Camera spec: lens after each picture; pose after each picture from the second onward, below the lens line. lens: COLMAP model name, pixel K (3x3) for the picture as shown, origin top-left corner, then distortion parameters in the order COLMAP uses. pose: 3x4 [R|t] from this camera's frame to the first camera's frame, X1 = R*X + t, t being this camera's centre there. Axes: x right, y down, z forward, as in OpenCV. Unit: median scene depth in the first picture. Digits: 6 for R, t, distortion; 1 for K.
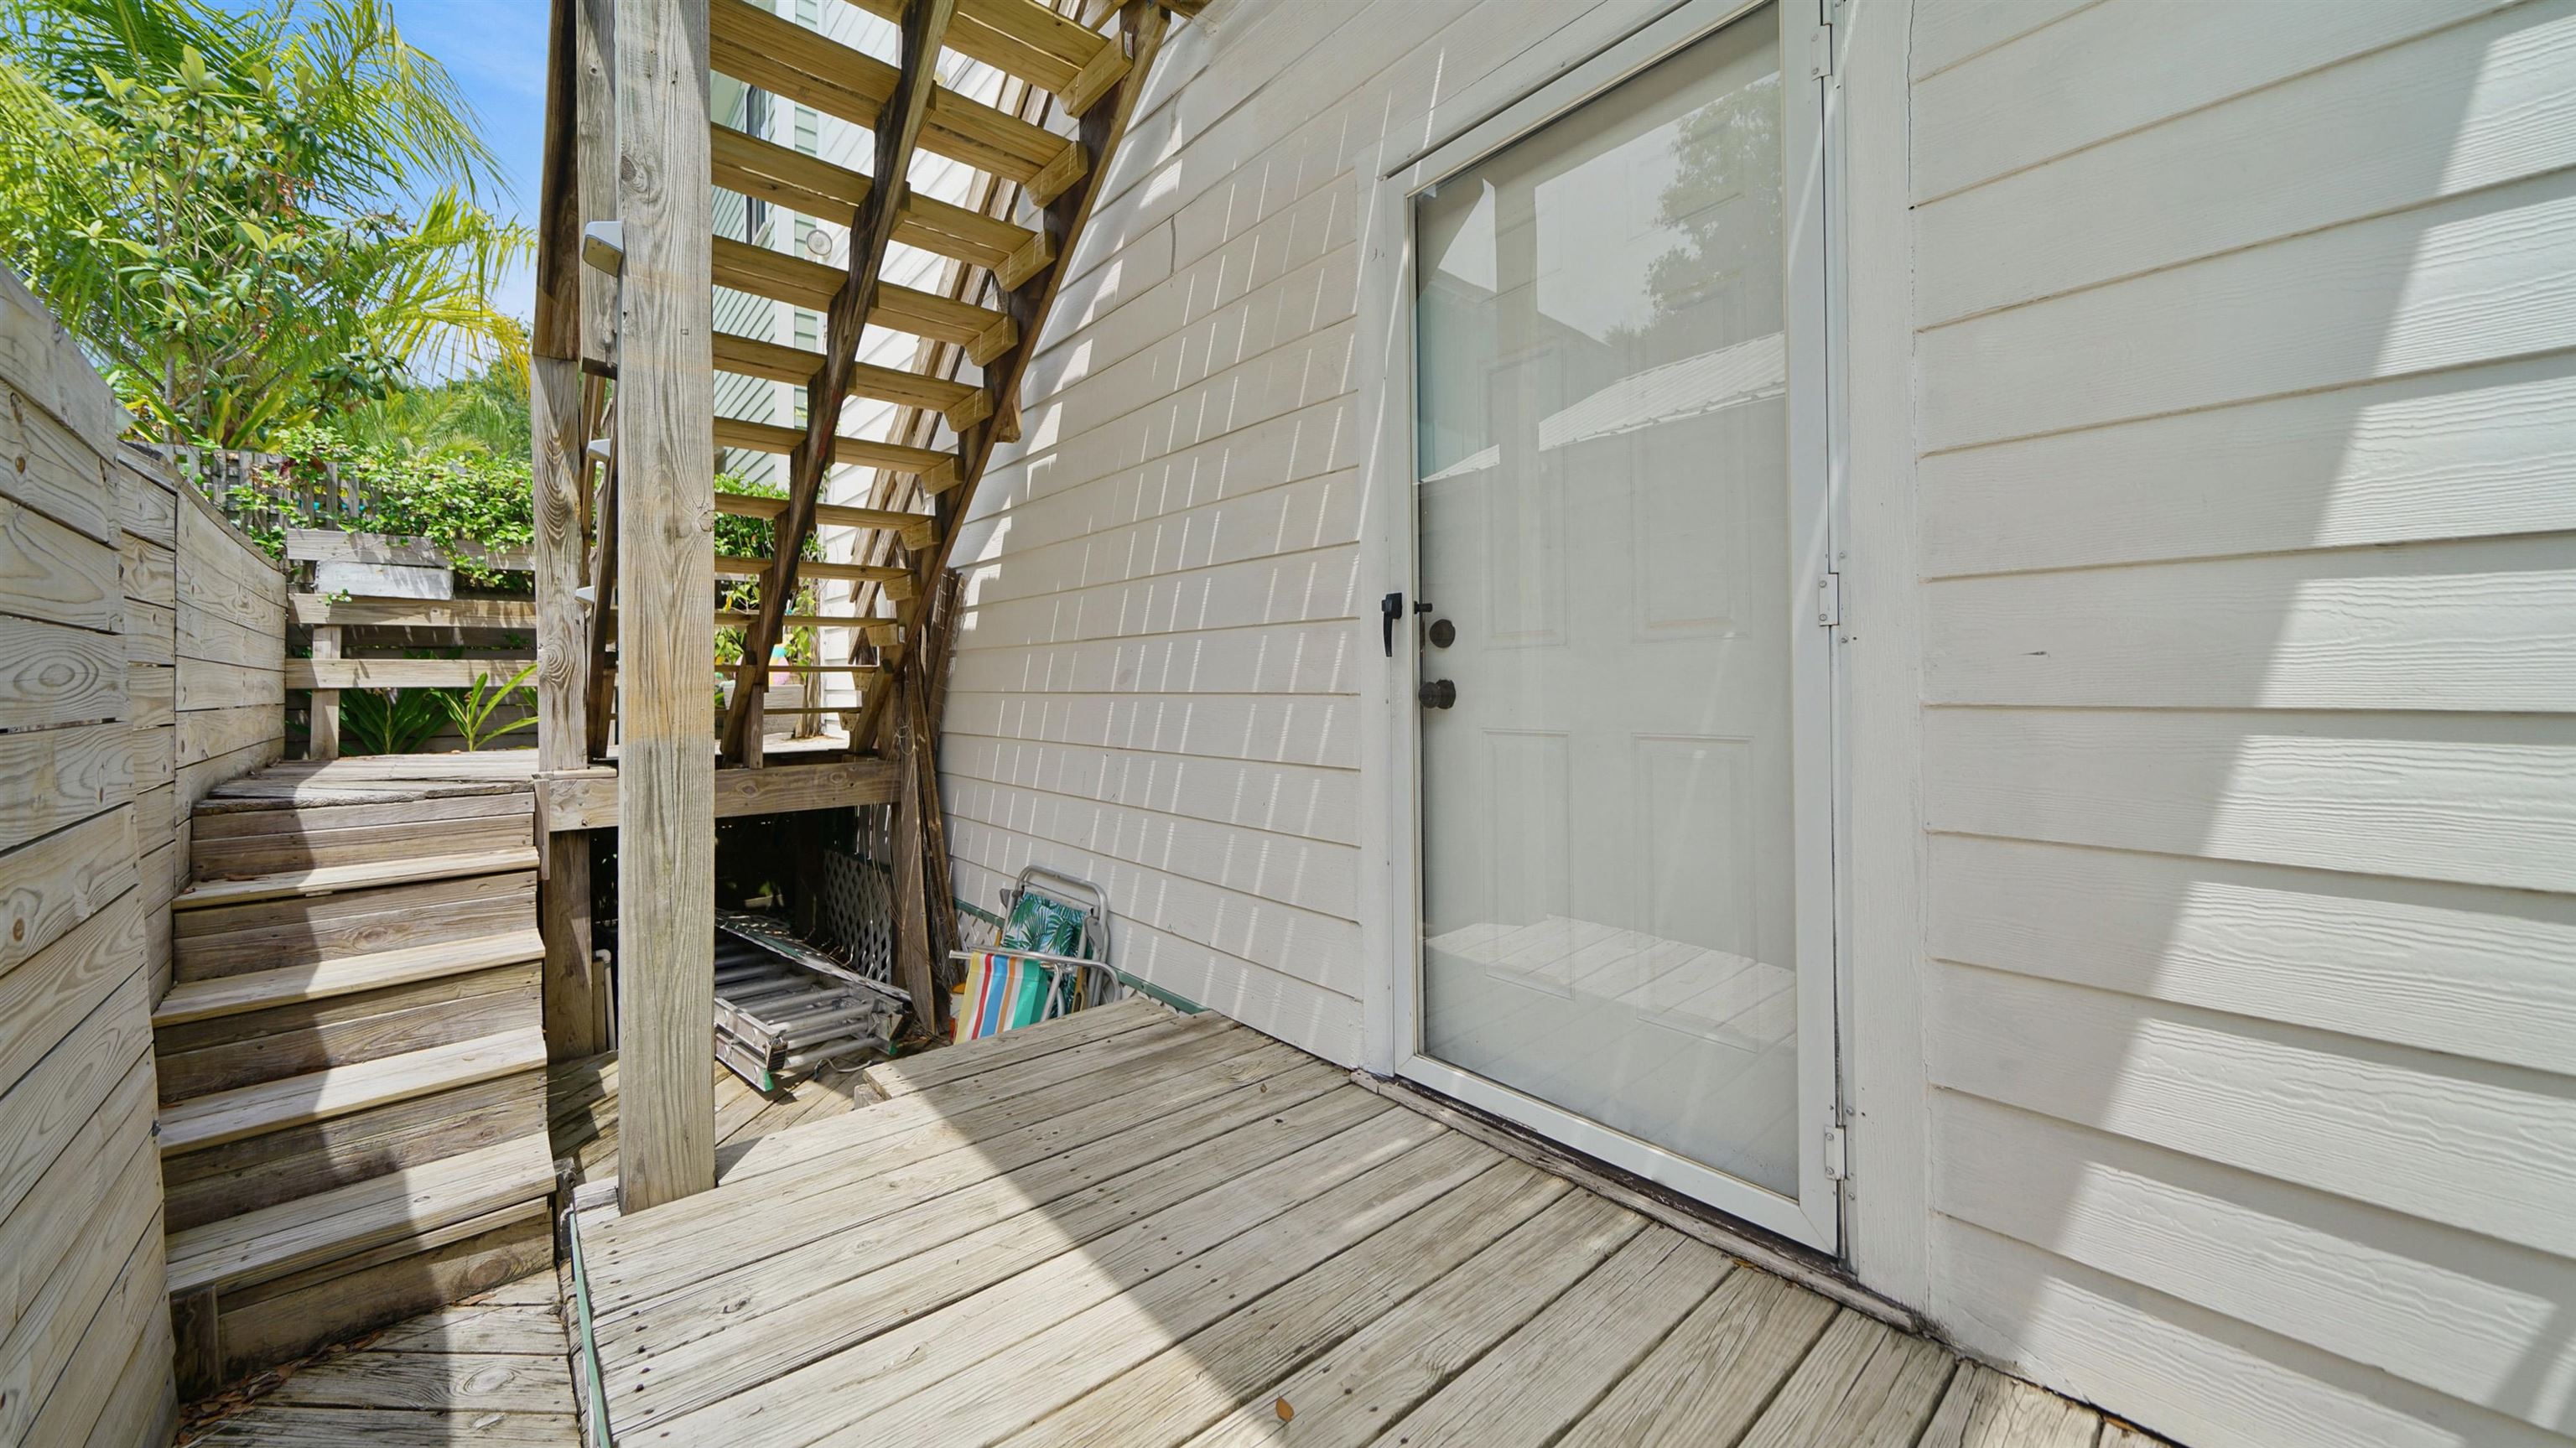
lens RADIAL K [[891.9, 0, 1283.5], [0, 891.9, 726.0], [0, 0, 1]] dist [-0.009799, -0.000063]
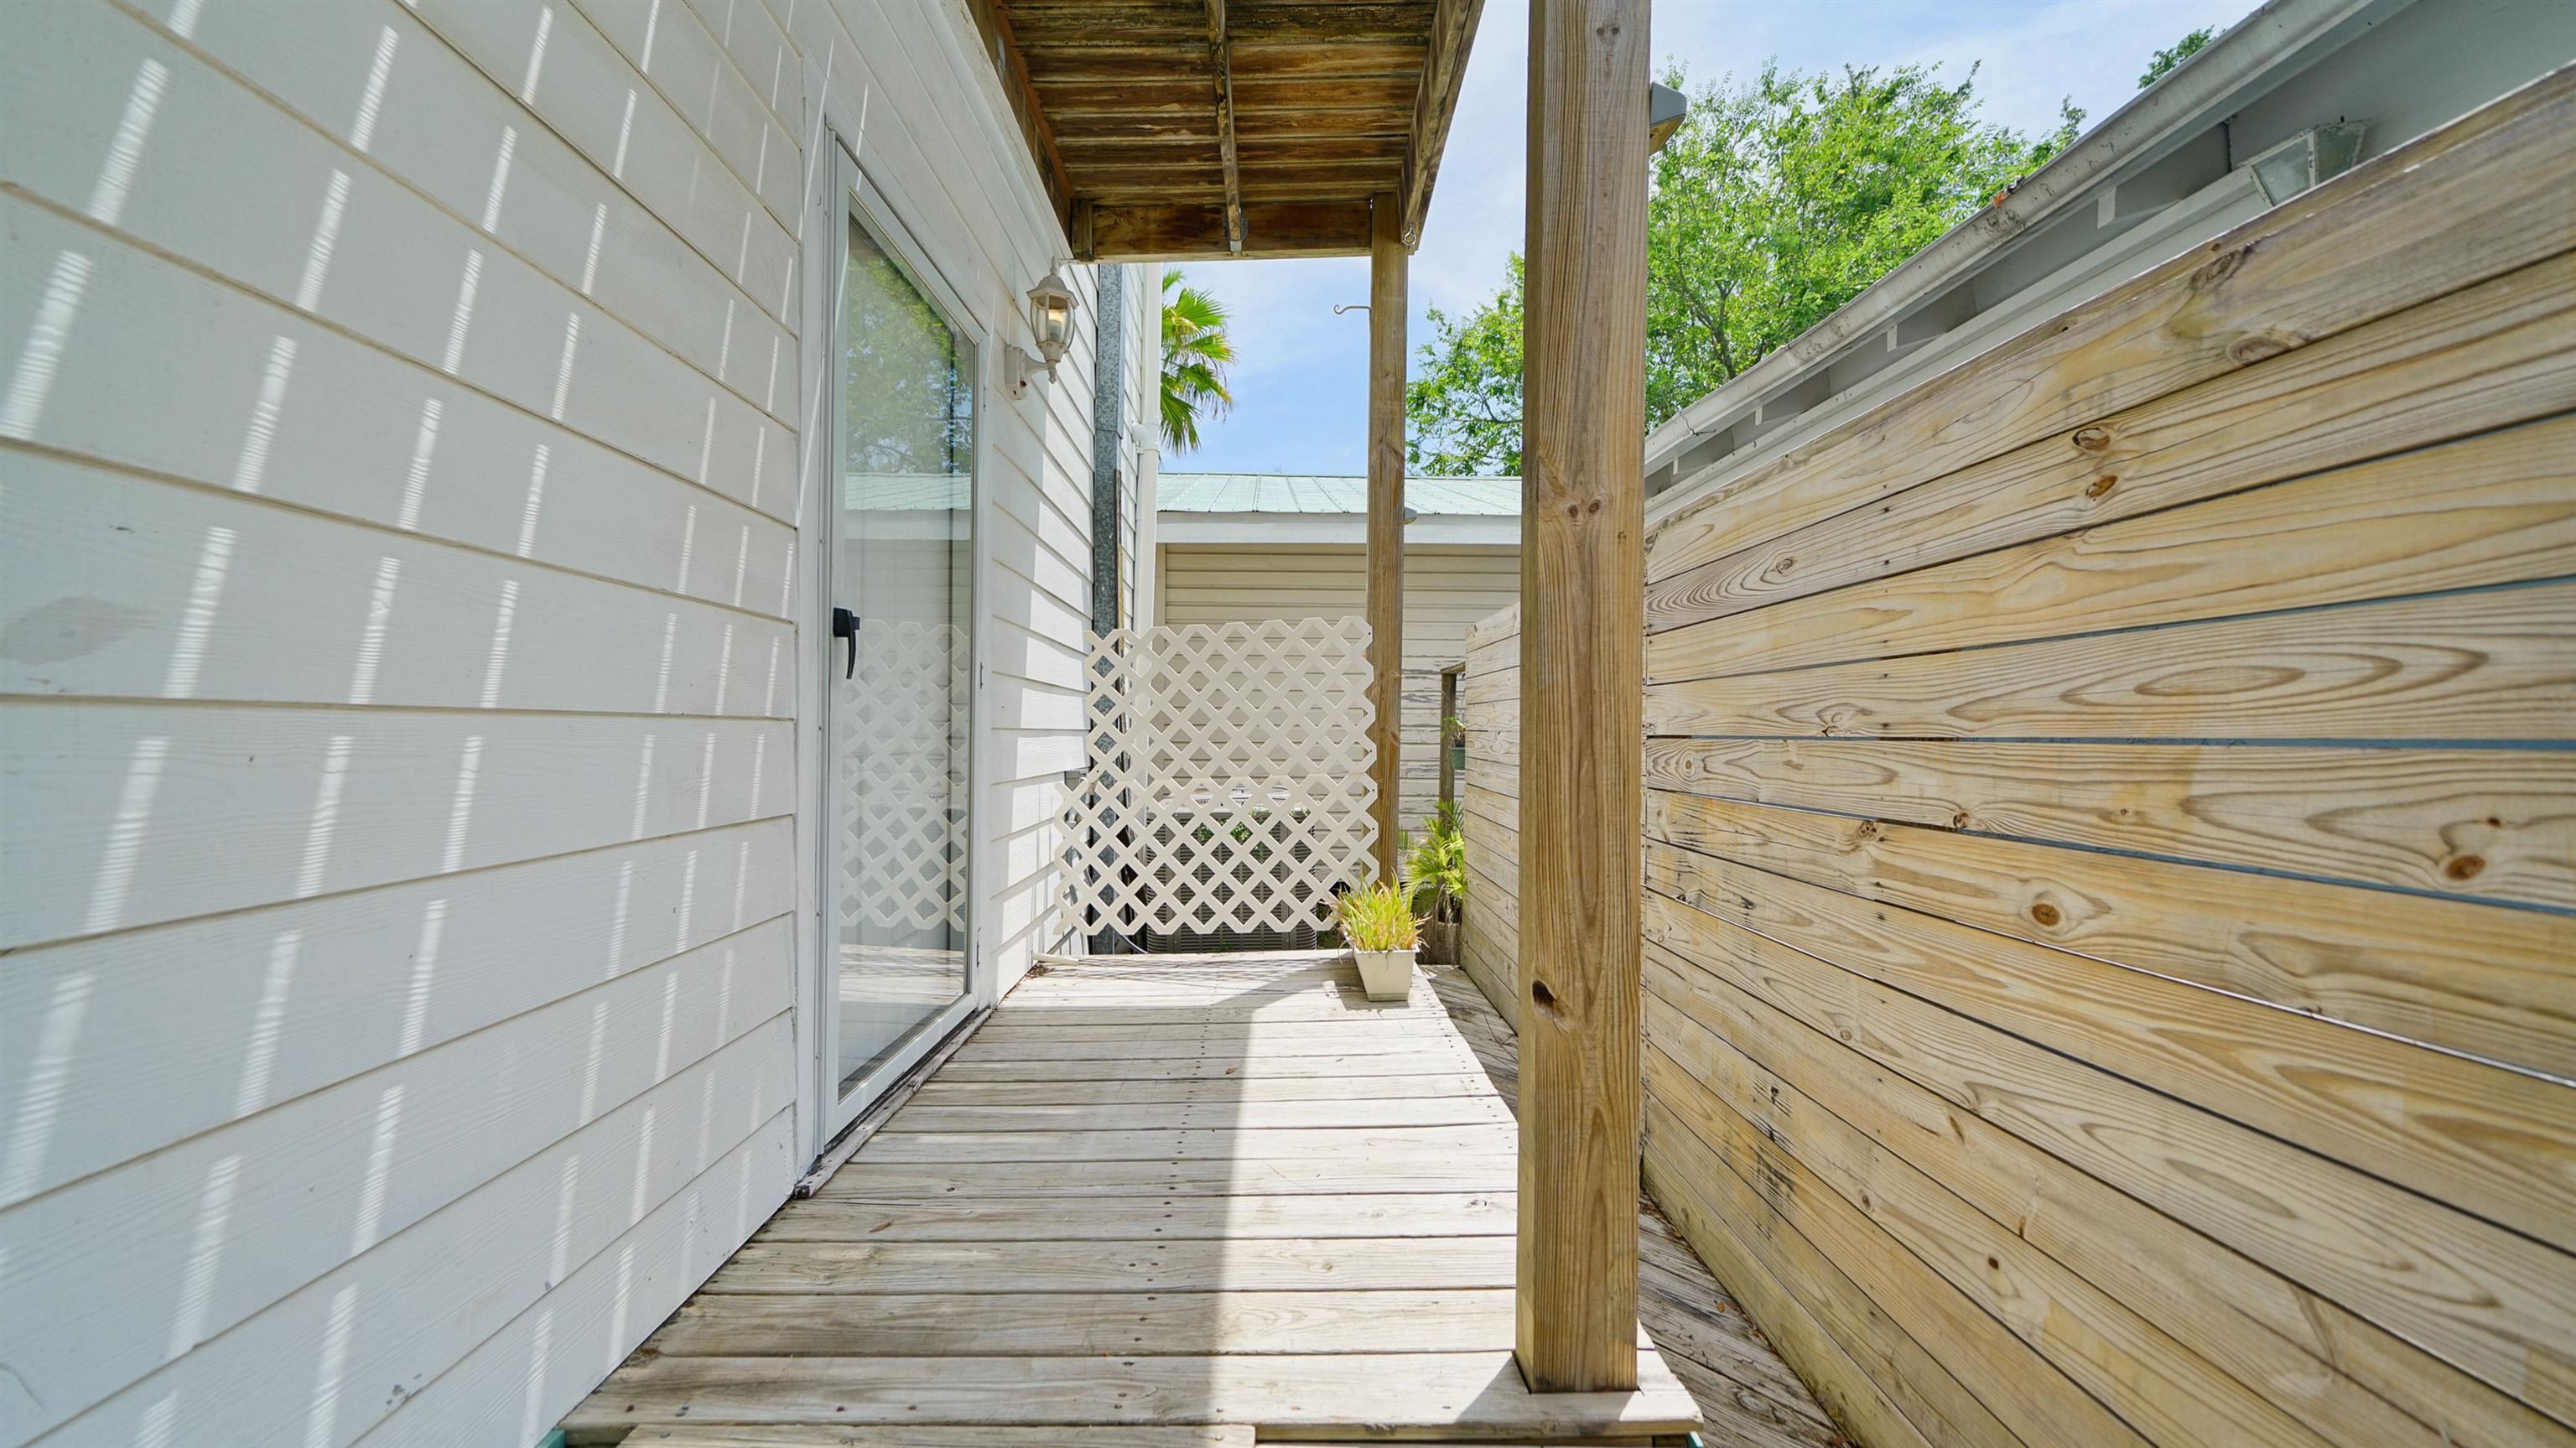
lens RADIAL K [[891.9, 0, 1283.5], [0, 891.9, 726.0], [0, 0, 1]] dist [-0.009799, -0.000063]
pose [[-0.757863, -0.013734, 0.652270, -0.763584], [0.000478, 0.999766, 0.021607, -0.046681], [-0.652414, 0.016687, -0.757679, 1.310811]]
